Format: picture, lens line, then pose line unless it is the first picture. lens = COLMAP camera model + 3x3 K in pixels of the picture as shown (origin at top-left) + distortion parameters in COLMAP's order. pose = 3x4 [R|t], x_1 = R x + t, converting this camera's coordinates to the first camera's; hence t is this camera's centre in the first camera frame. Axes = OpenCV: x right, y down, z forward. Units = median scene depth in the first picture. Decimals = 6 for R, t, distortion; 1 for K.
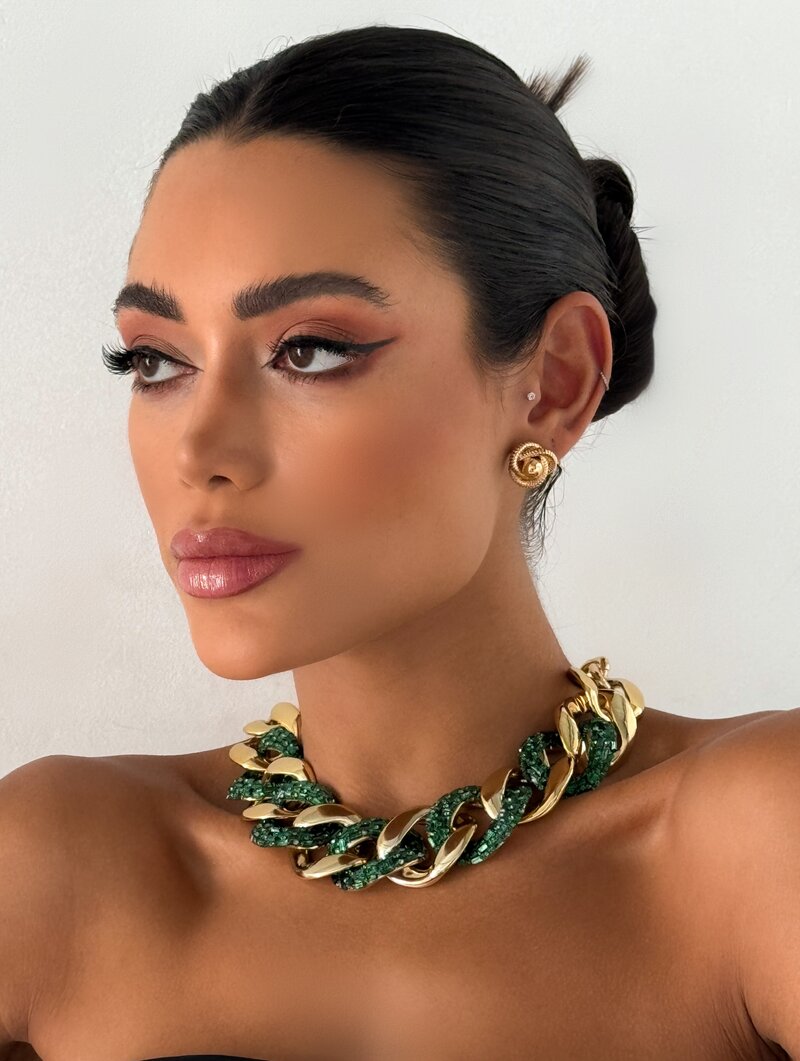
lens RADIAL K [[2973.8, 0, 402.6], [0, 2973.8, 527.1], [0, 0, 1]] dist [-0.102378, 0.000000]
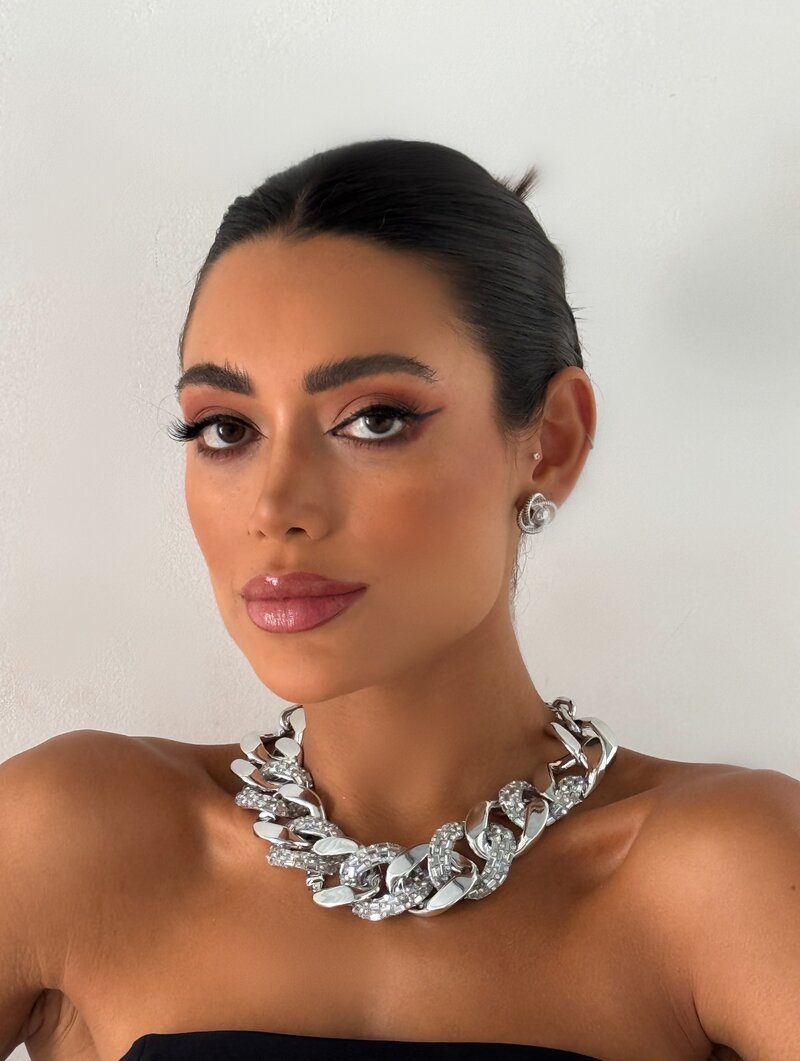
lens RADIAL K [[2973.8, 0, 395.7], [0, 2973.8, 532.4], [0, 0, 1]] dist [-0.102378, 0.000000]
pose [[0.981083, -0.017711, 0.192778, -0.242906], [0.020036, 0.999748, -0.010116, -0.002893], [-0.192550, 0.013788, 0.981190, -0.150088]]
